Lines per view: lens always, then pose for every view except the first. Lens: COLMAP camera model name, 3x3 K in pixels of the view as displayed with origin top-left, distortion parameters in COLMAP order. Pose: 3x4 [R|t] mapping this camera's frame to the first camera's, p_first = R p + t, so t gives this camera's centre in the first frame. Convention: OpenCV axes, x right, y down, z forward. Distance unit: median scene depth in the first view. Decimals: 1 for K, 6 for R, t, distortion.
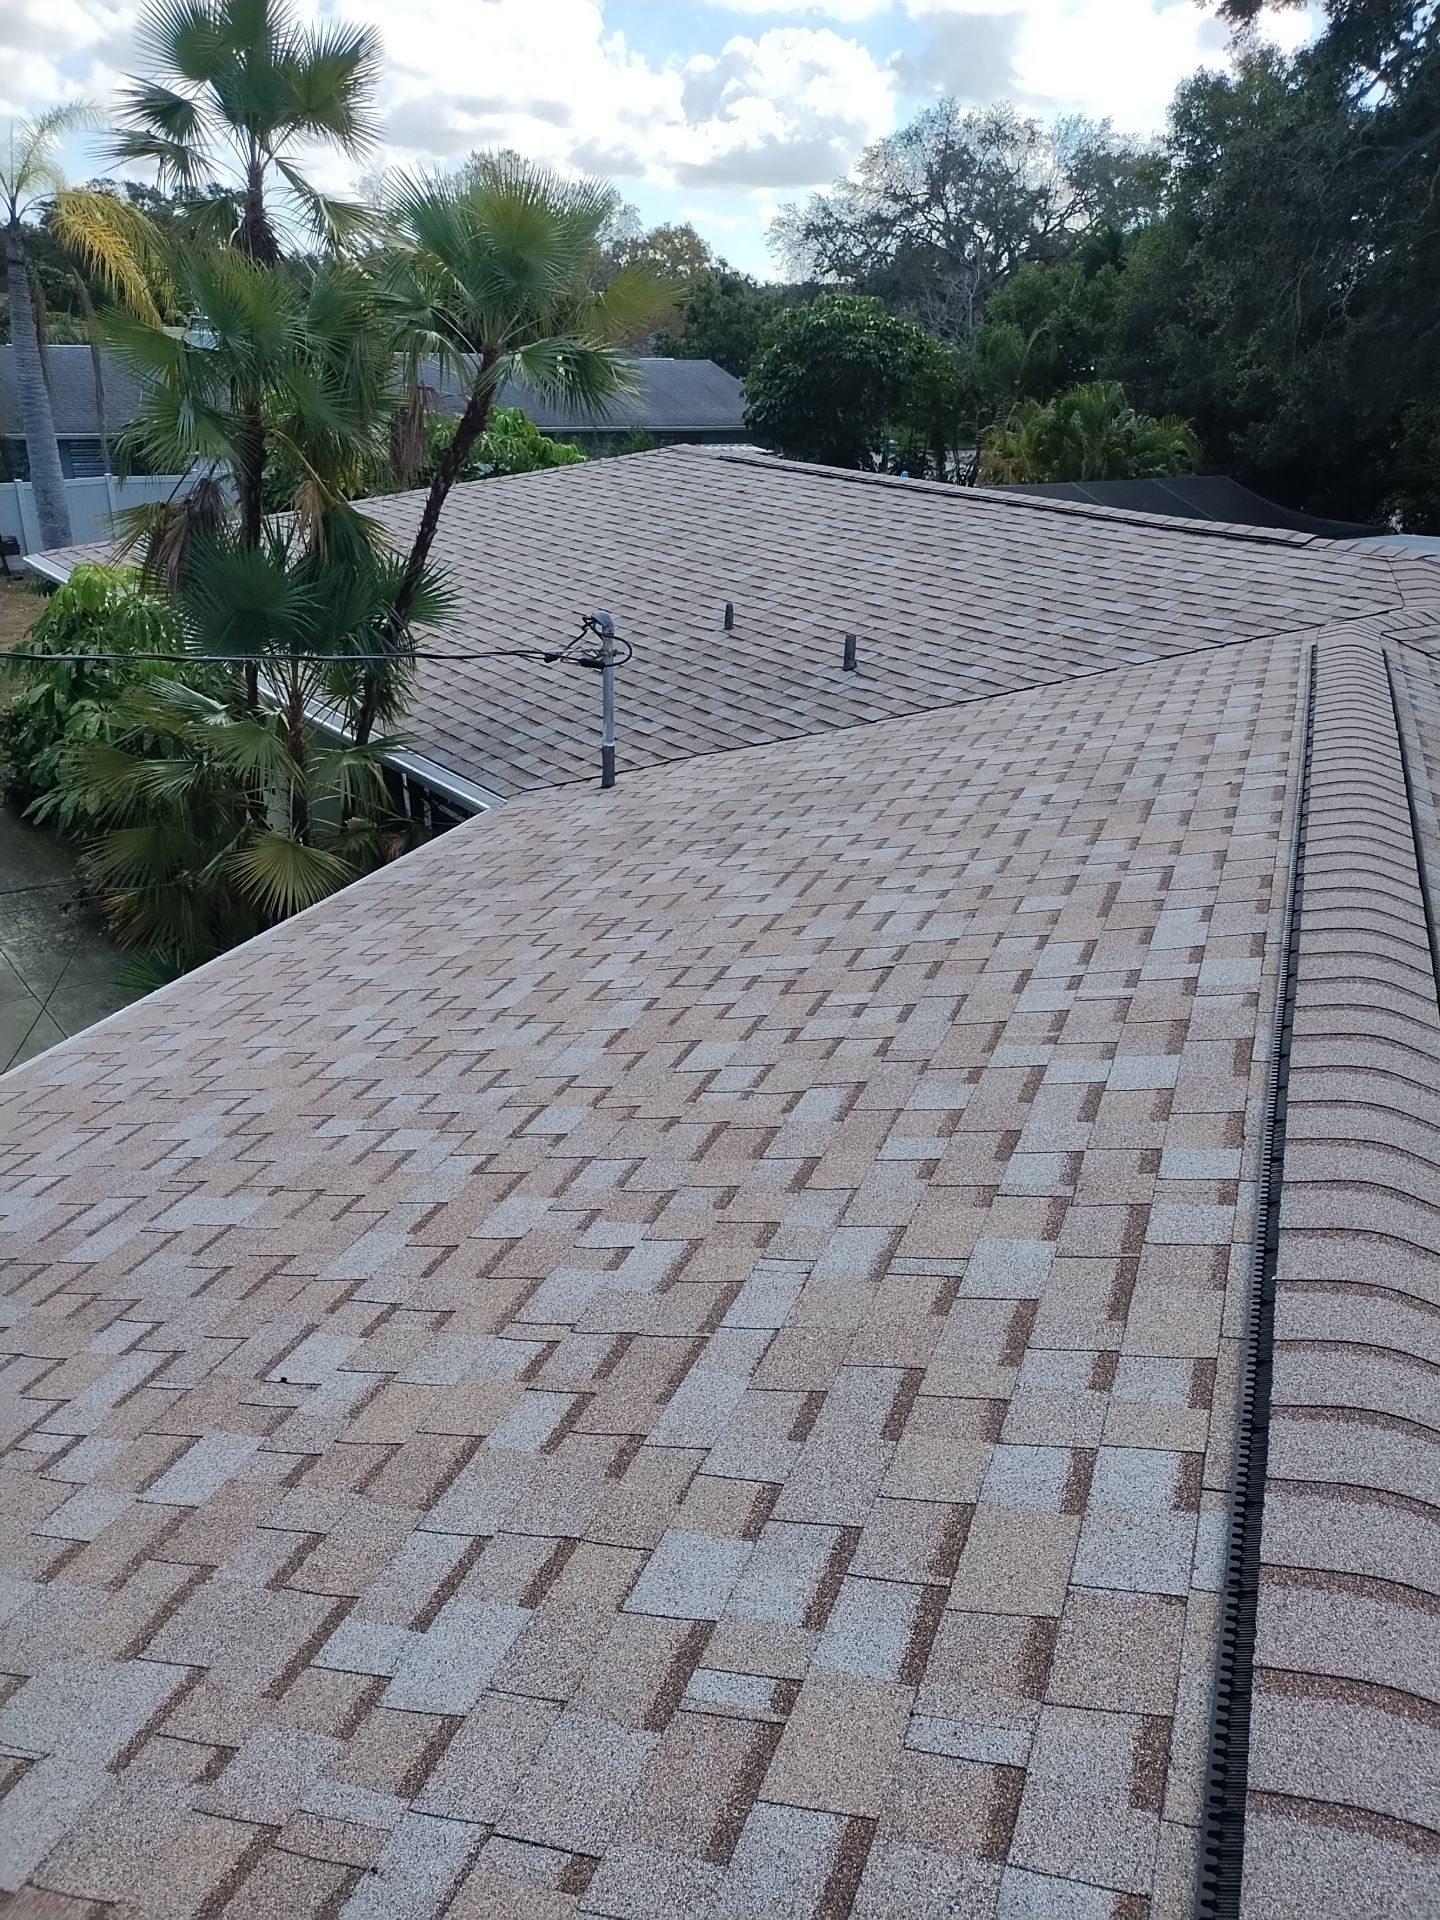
lens RADIAL K [[1433.3, 0, 720.0], [0, 1433.3, 960.0], [0, 0, 1]] dist [0.046697, -0.050361]
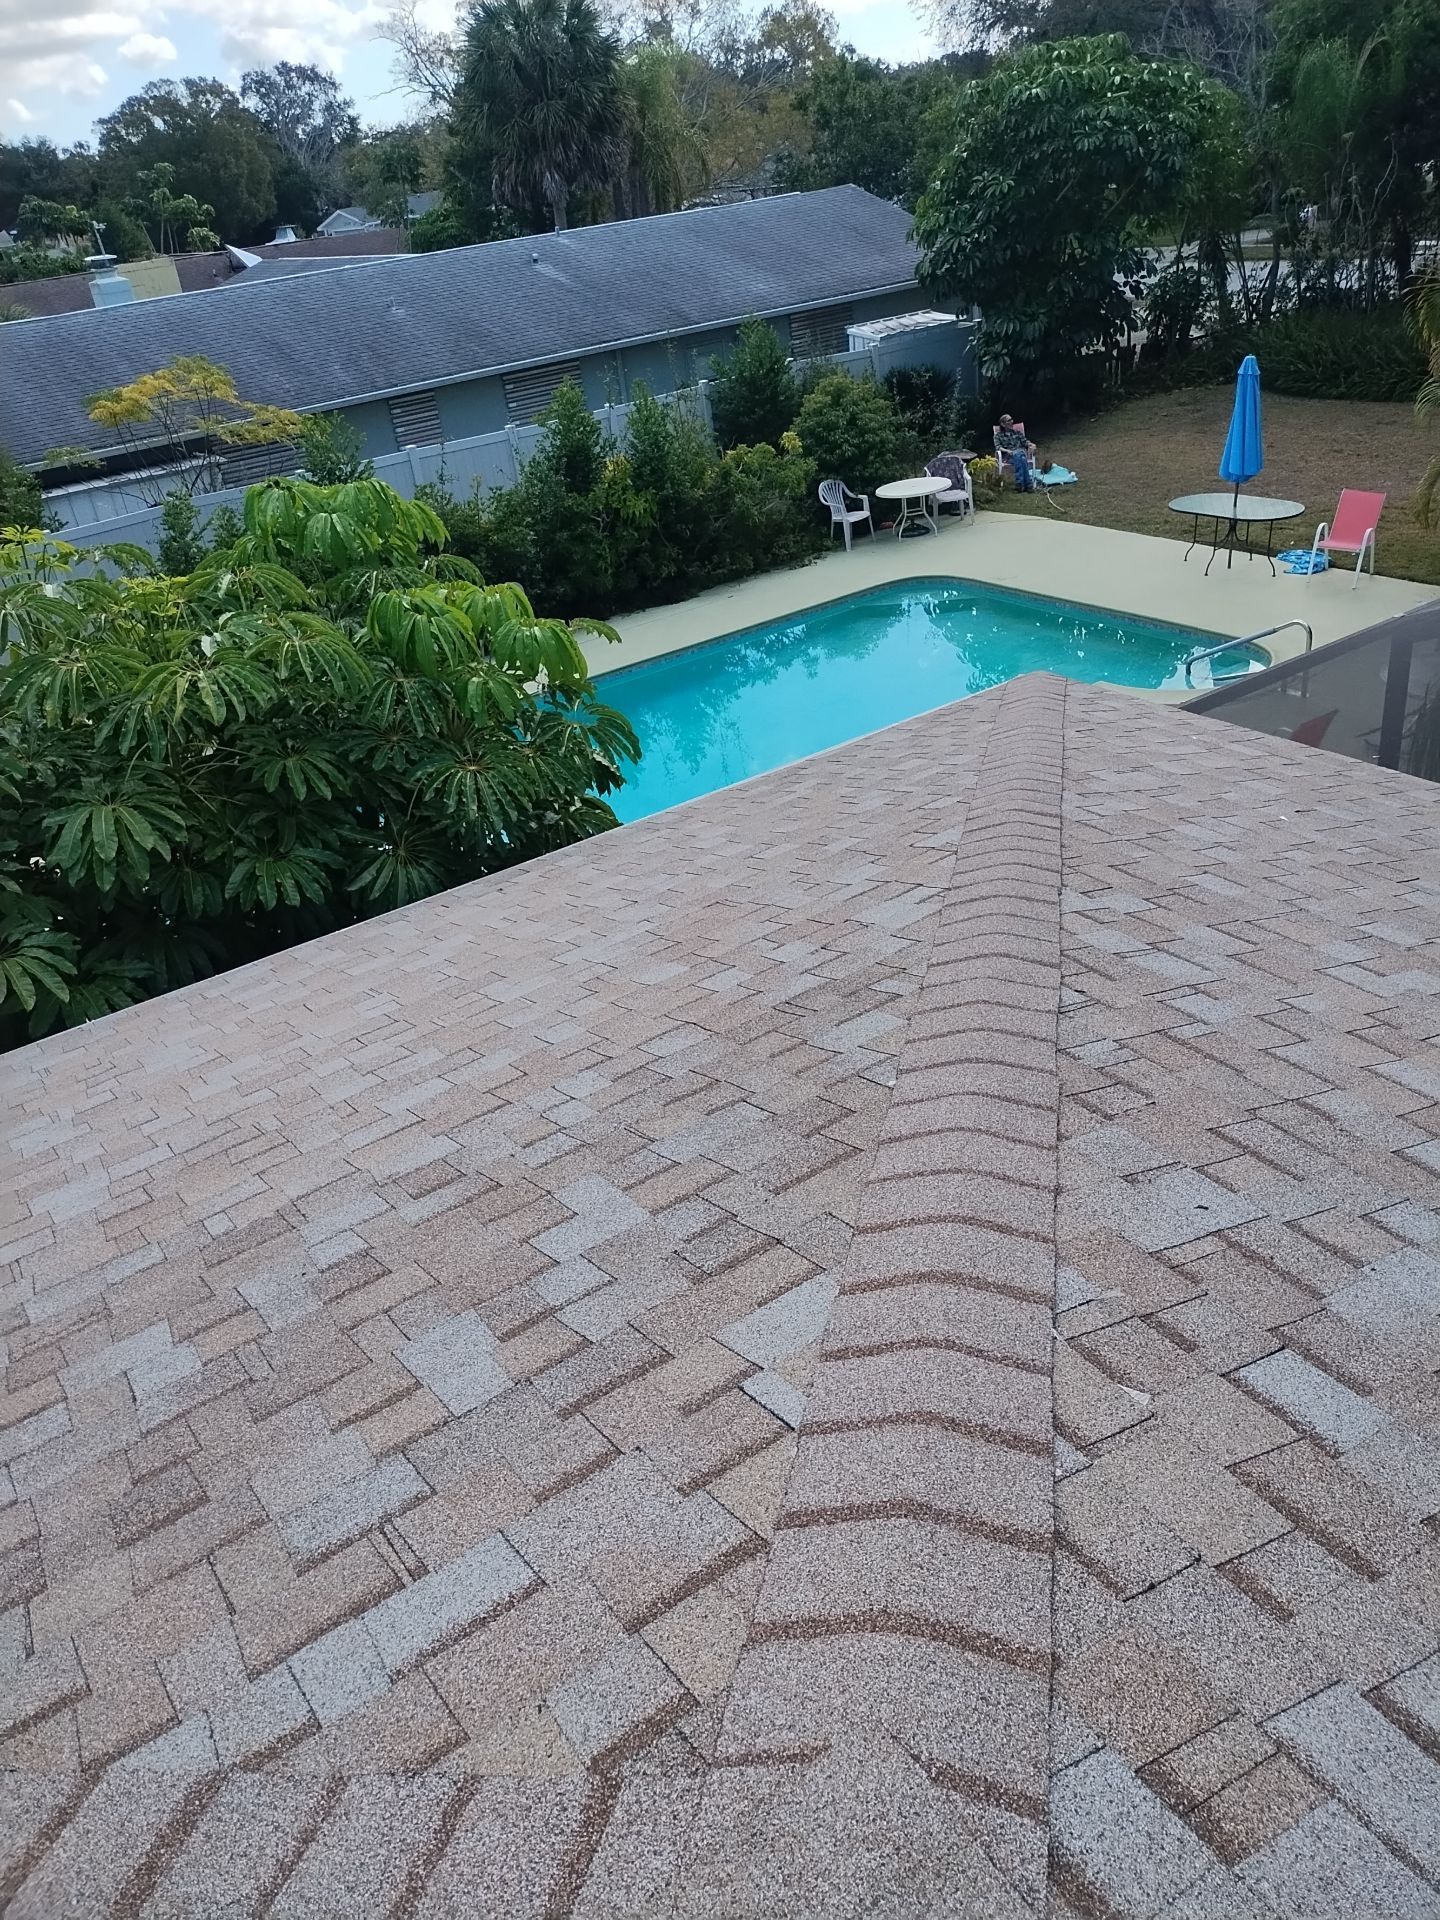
lens RADIAL K [[1445.0, 0, 720.0], [0, 1445.0, 960.0], [0, 0, 1]] dist [0.024495, -0.016892]
pose [[0.984430, -0.097653, -0.146155, -0.039881], [0.112031, 0.989287, 0.093600, -1.135721], [0.135449, -0.108517, 0.984824, 2.519937]]
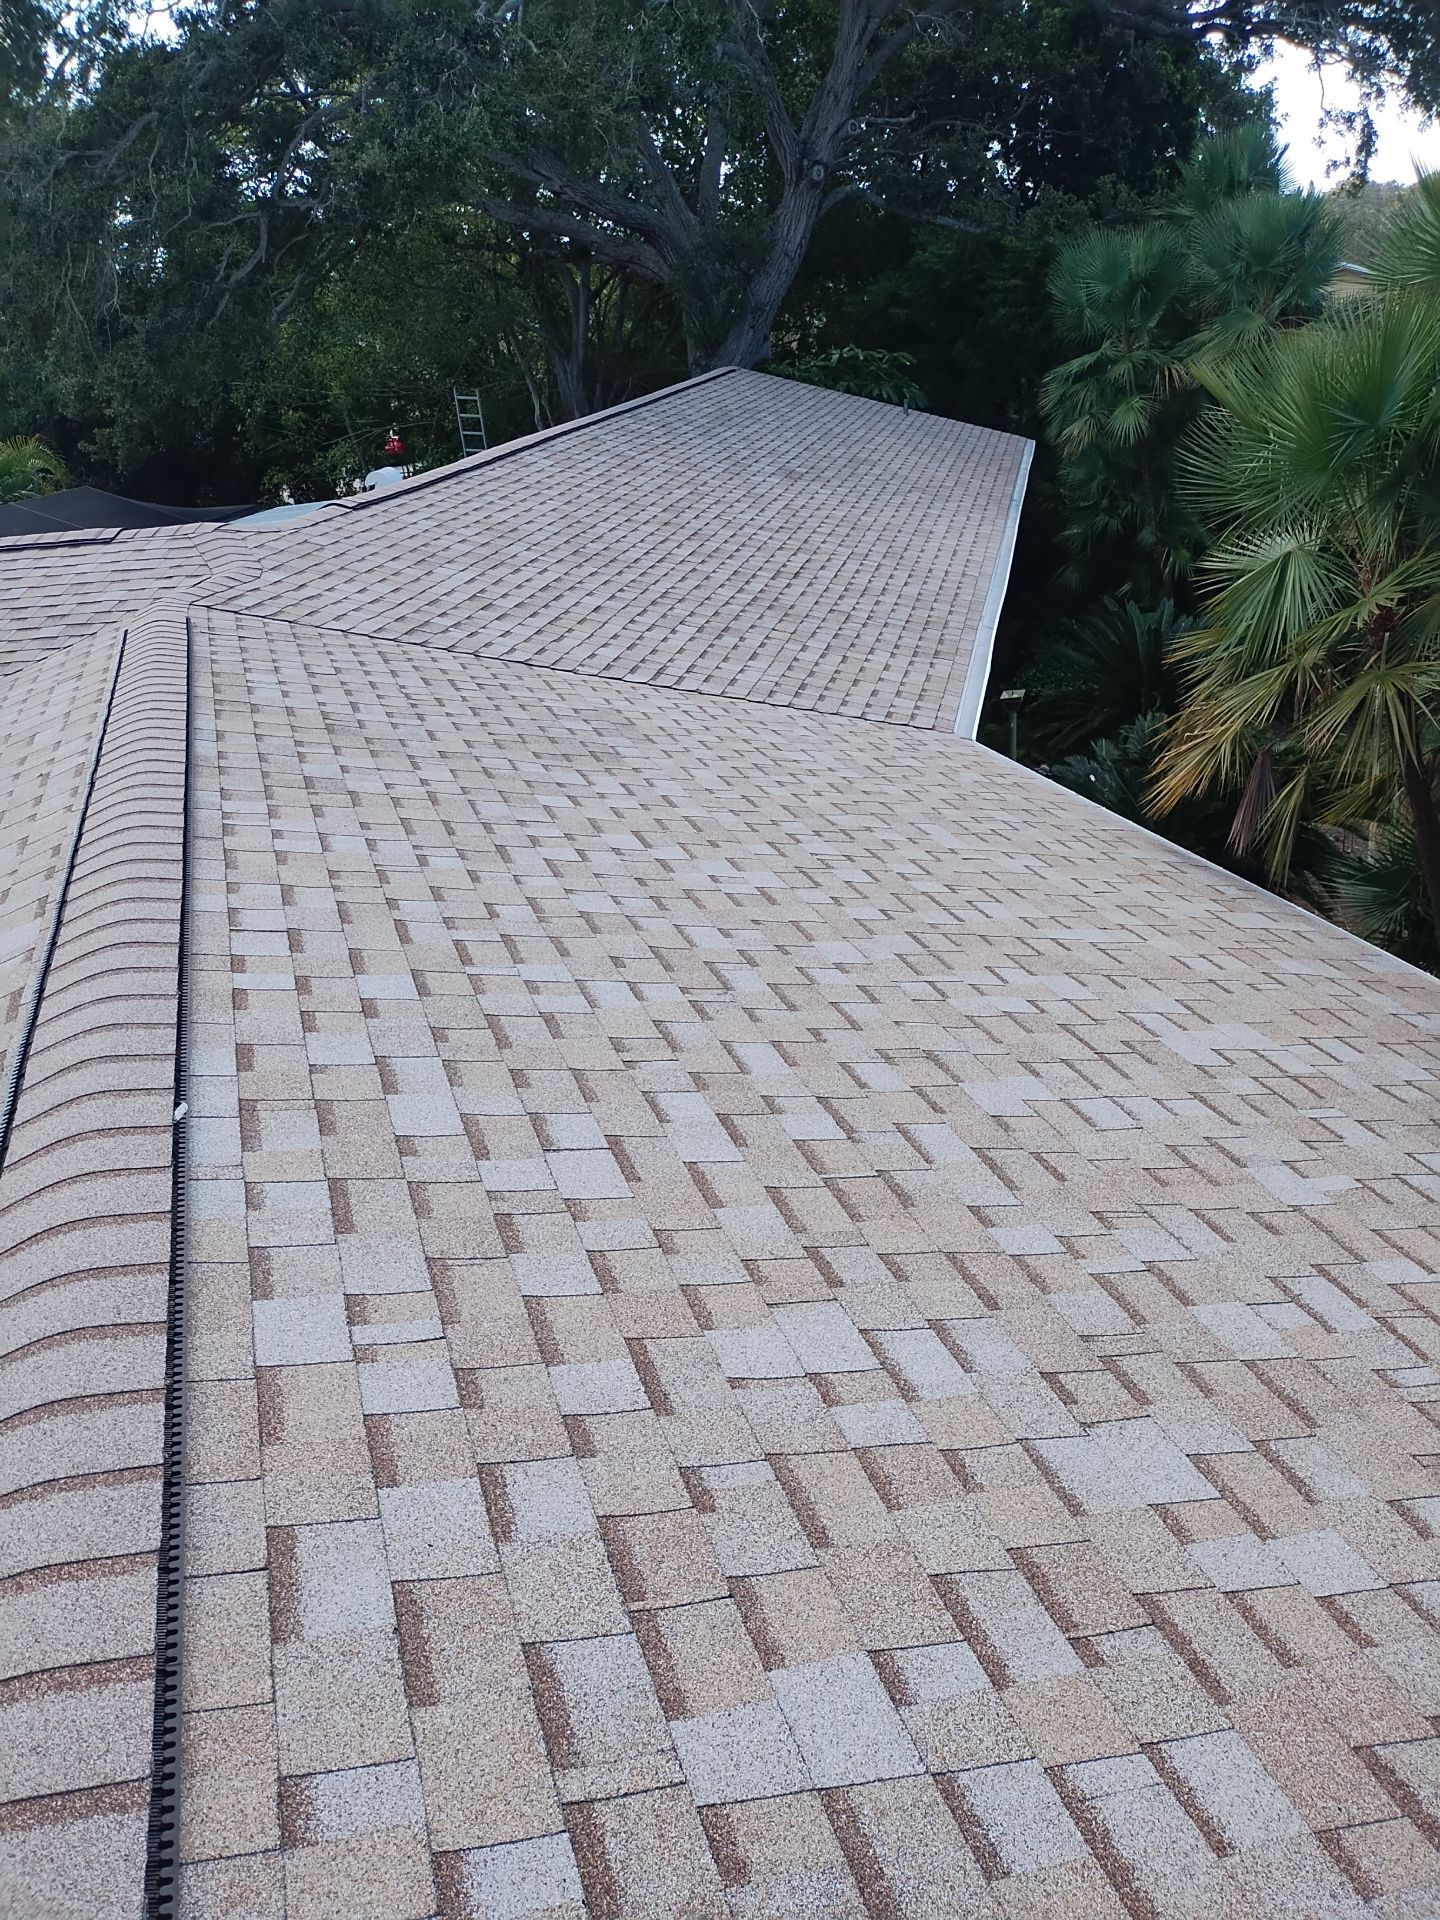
lens RADIAL K [[1445.0, 0, 720.0], [0, 1445.0, 960.0], [0, 0, 1]] dist [0.024495, -0.016892]
pose [[0.760385, -0.367745, 0.535330, 0.136953], [0.368930, 0.922928, 0.109974, 0.079520], [-0.534514, 0.113877, 0.837453, -0.153696]]
